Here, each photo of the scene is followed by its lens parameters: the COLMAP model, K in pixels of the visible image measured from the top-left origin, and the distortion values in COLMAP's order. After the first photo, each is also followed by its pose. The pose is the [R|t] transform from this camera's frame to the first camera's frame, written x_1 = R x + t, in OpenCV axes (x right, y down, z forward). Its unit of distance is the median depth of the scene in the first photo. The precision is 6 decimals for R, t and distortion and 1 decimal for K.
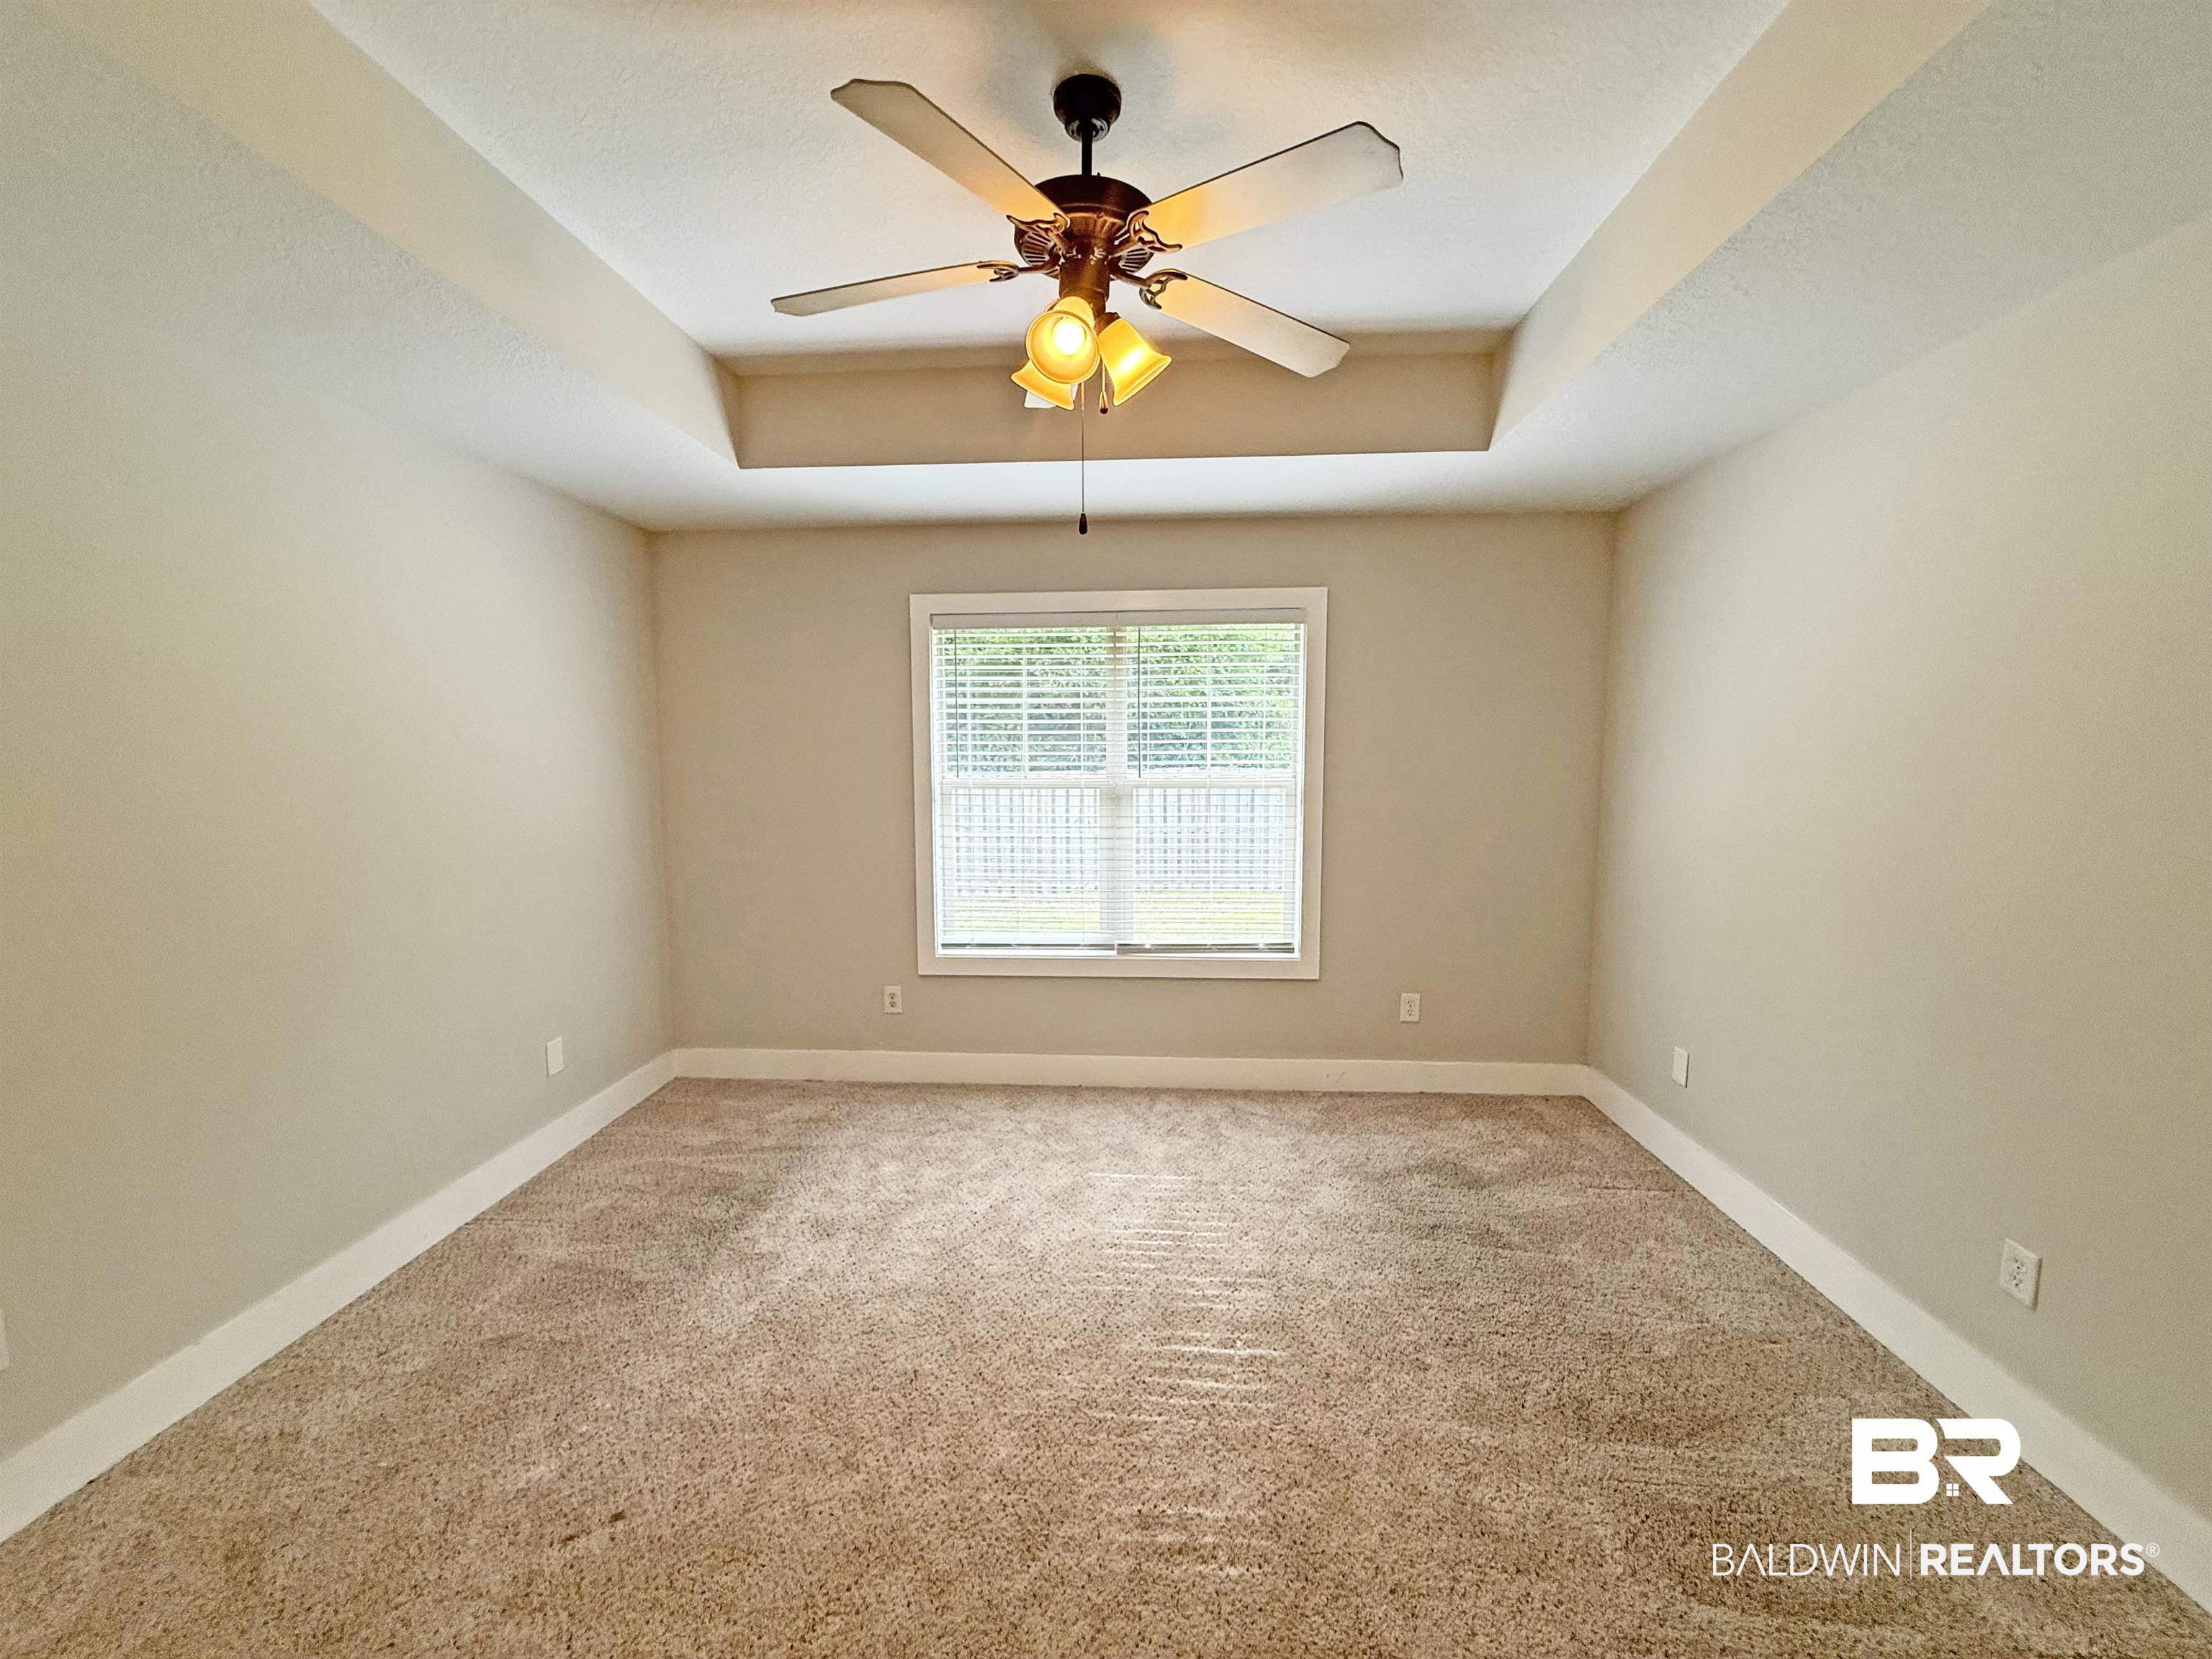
lens RADIAL K [[880.1, 0, 1108.7], [0, 880.1, 826.8], [0, 0, 1]] dist [-0.001162, 0.000971]
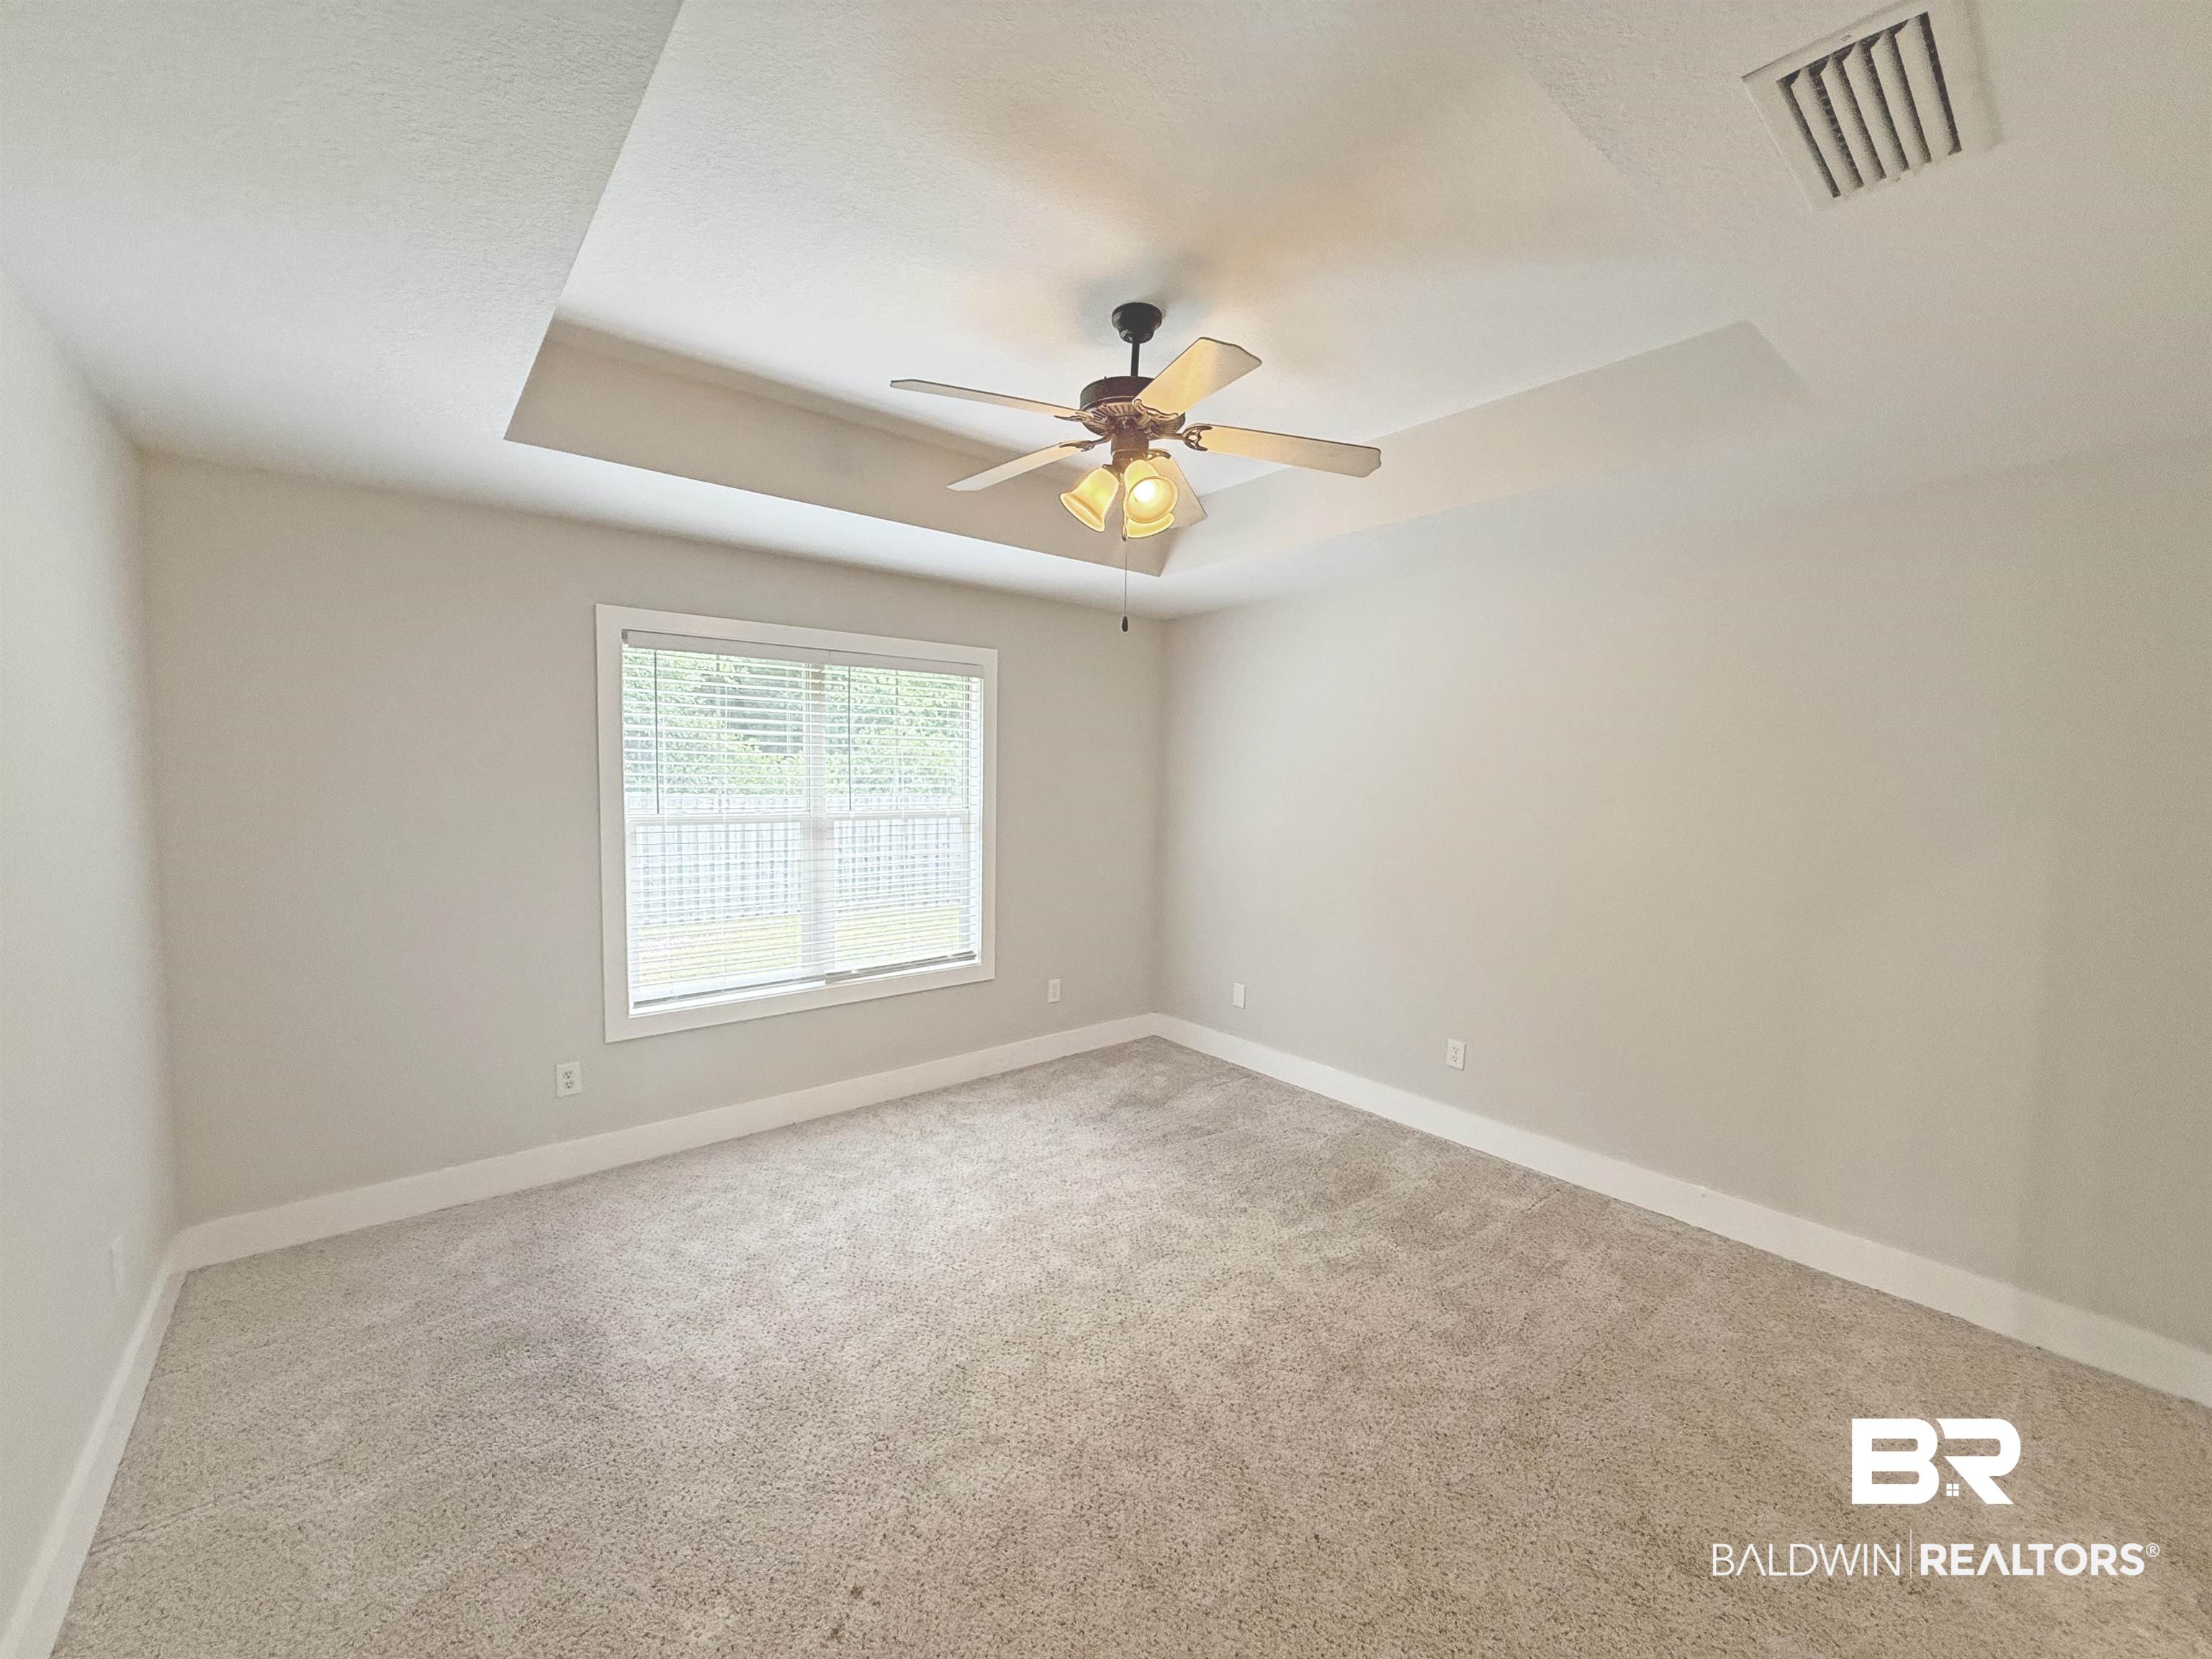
lens RADIAL K [[880.1, 0, 1094.0], [0, 880.1, 828.3], [0, 0, 1]] dist [-0.001162, 0.000971]
pose [[0.731173, -0.029436, 0.681557, -0.480001], [0.043464, 0.999049, -0.003480, -0.019030], [-0.680806, 0.032168, 0.731757, 0.041441]]
